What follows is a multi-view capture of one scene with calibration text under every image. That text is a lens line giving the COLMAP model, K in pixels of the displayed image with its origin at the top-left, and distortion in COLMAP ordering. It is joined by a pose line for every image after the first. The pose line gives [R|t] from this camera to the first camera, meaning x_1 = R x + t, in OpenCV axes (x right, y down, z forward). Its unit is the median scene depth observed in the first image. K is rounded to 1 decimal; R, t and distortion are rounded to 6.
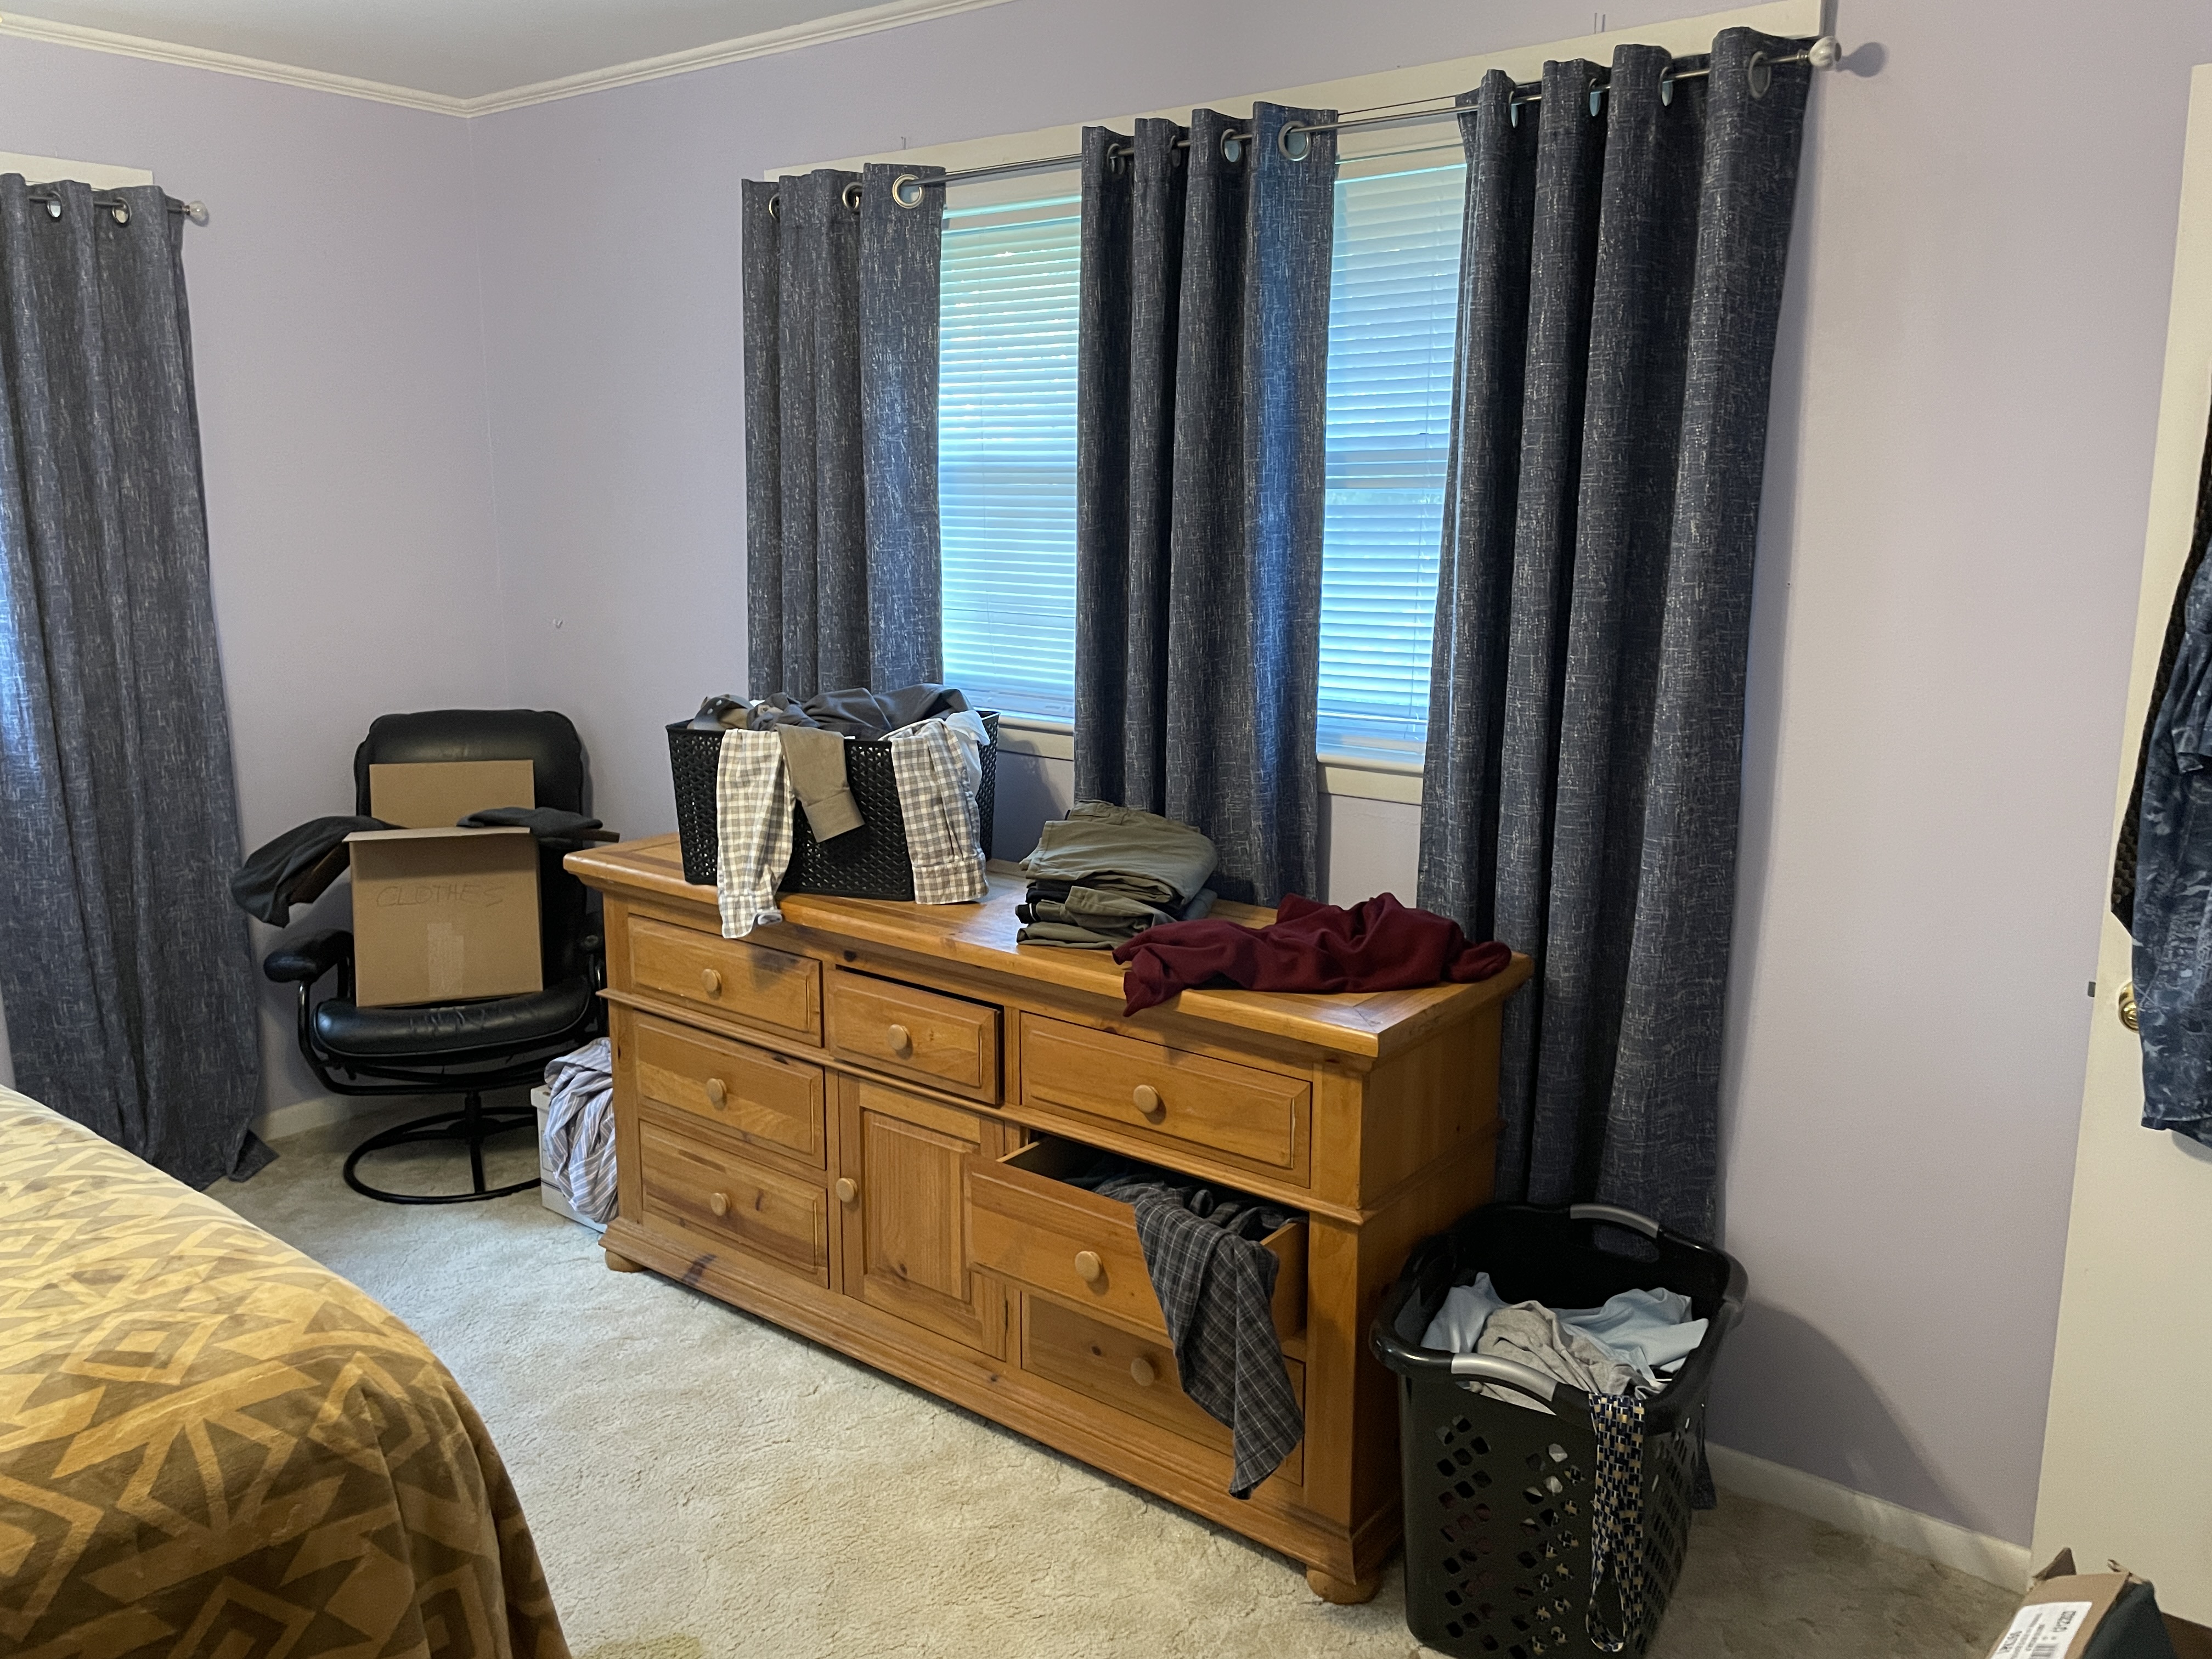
lens RADIAL K [[1651.1, 0, 1107.6], [0, 1651.1, 798.3], [0, 0, 1]] dist [0.098519, -0.106013]
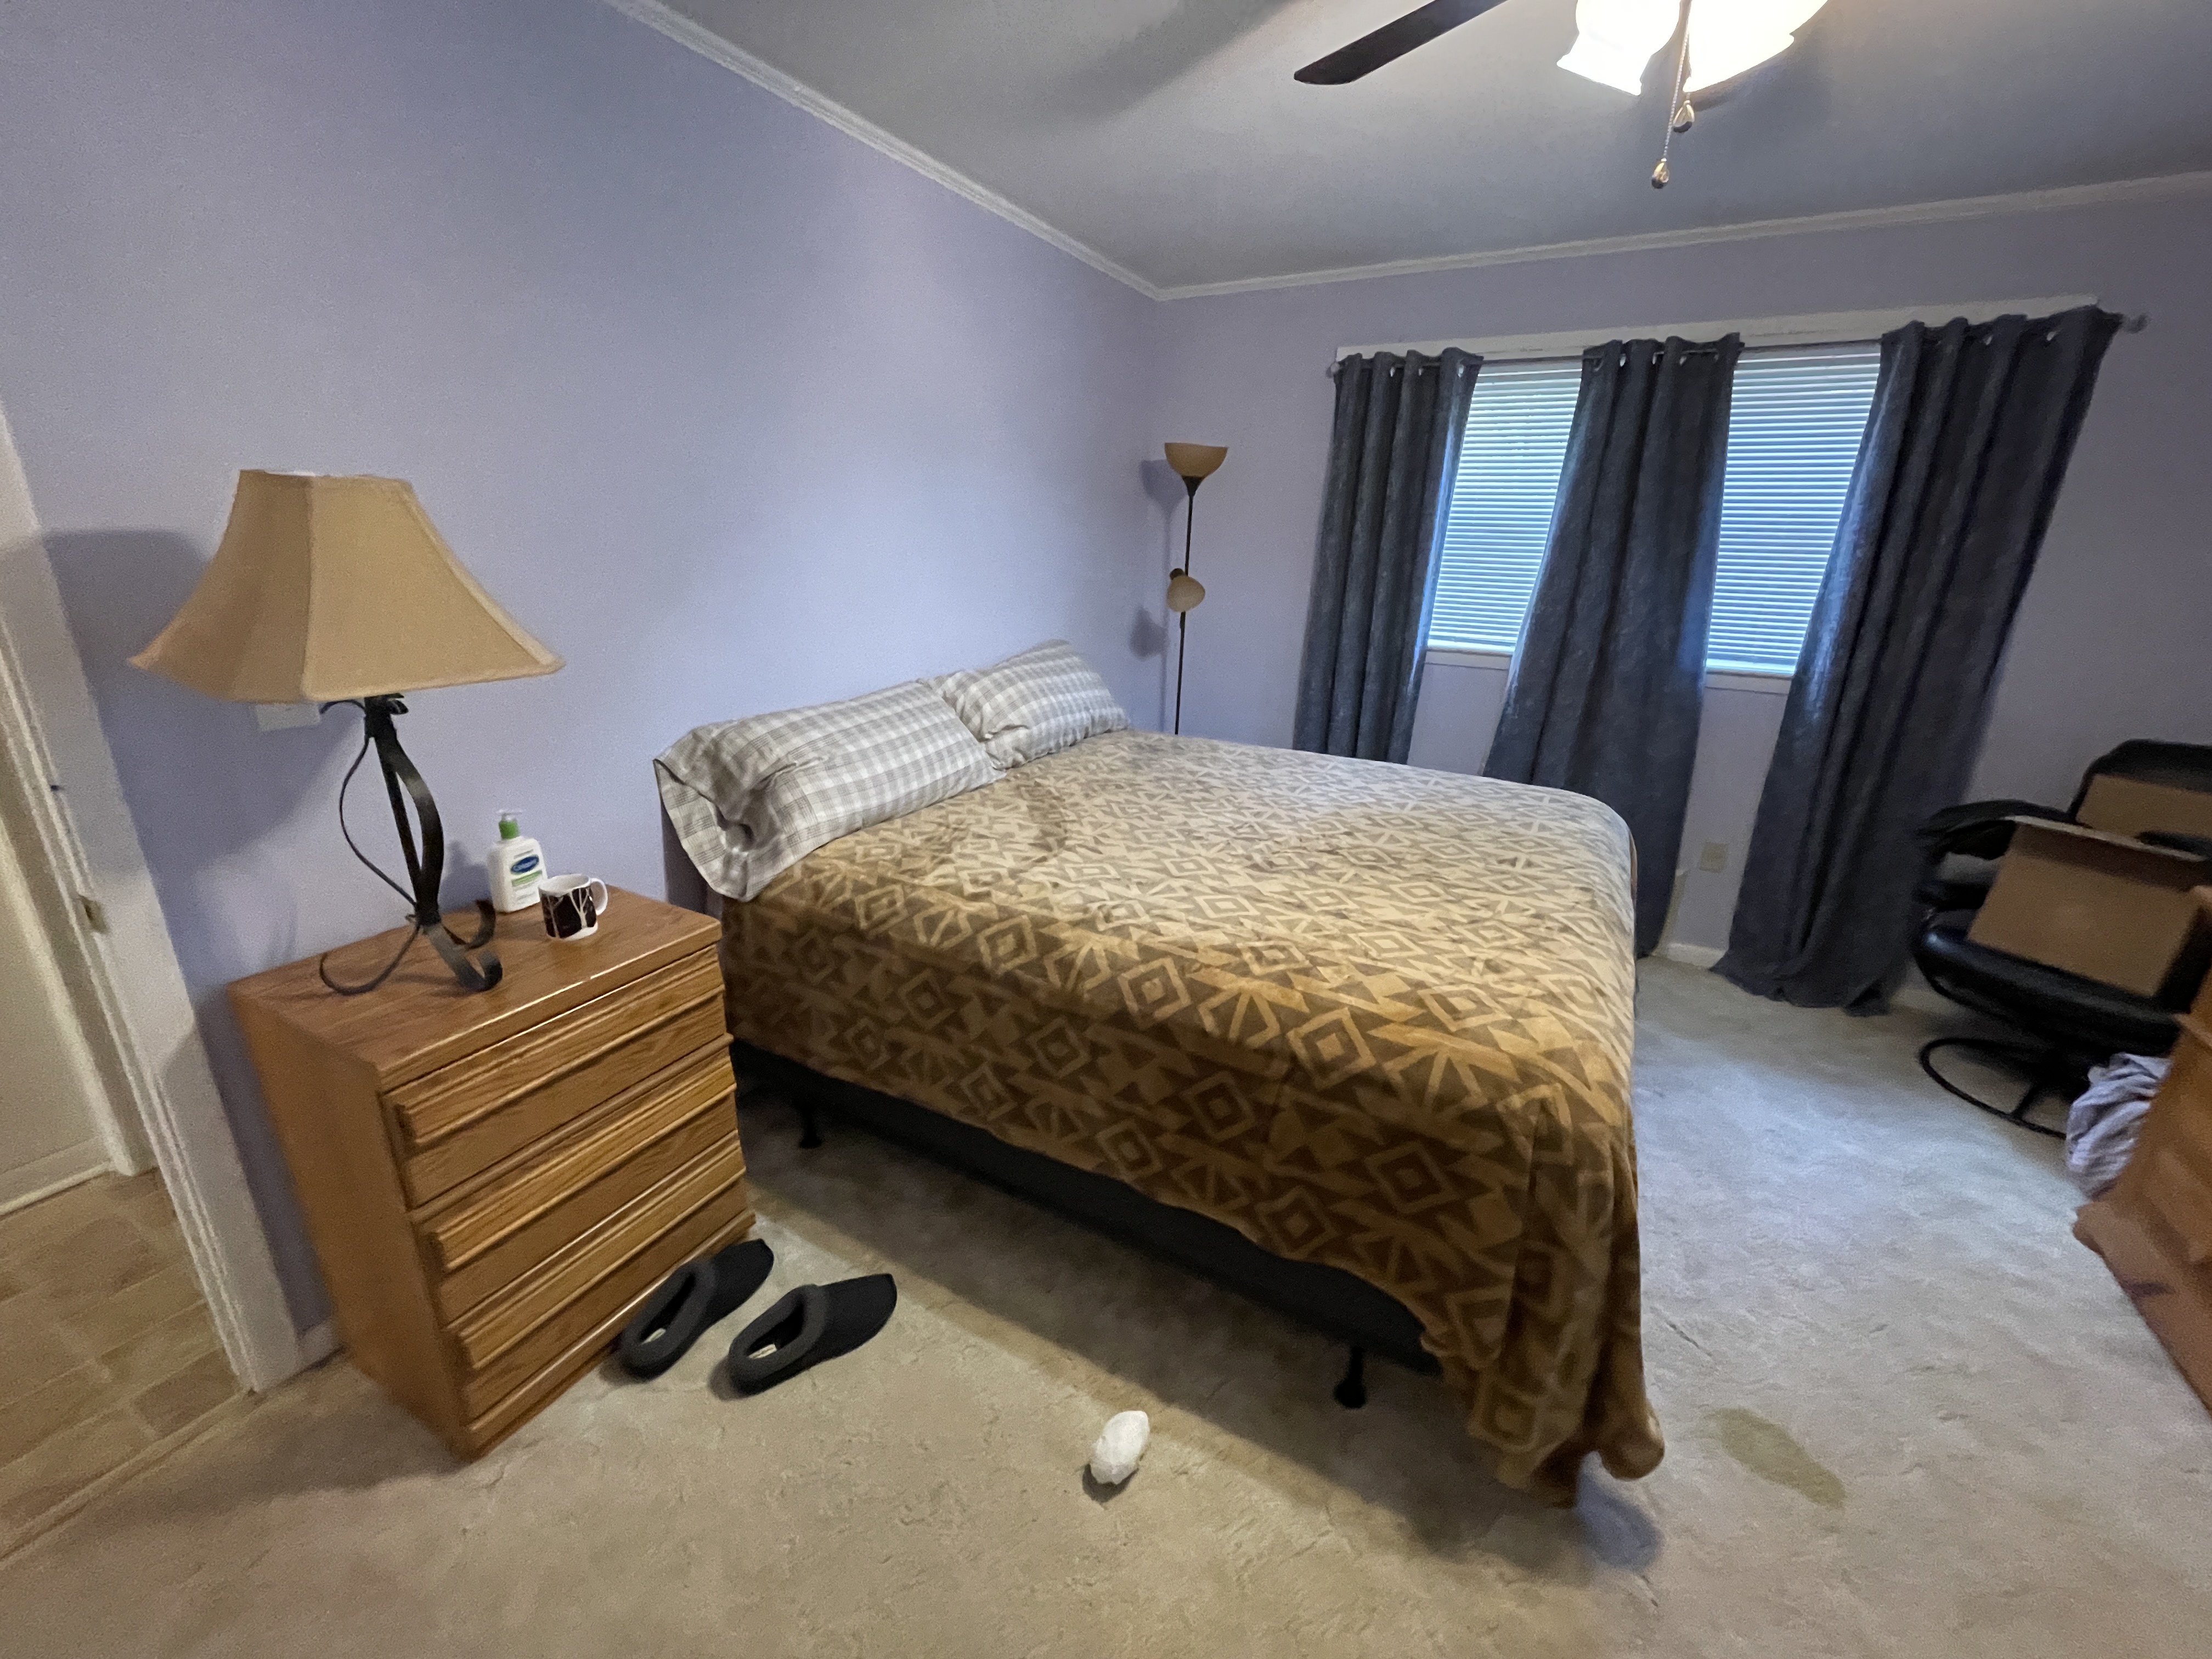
lens RADIAL K [[884.8, 0, 1104.9], [0, 884.8, 820.0], [0, 0, 1]] dist [0.000329, 0.000188]
pose [[0.167877, 0.299431, -0.939233, 0.080407], [-0.205028, 0.942526, 0.263835, -0.012049], [0.964251, 0.148277, 0.219620, 0.183982]]
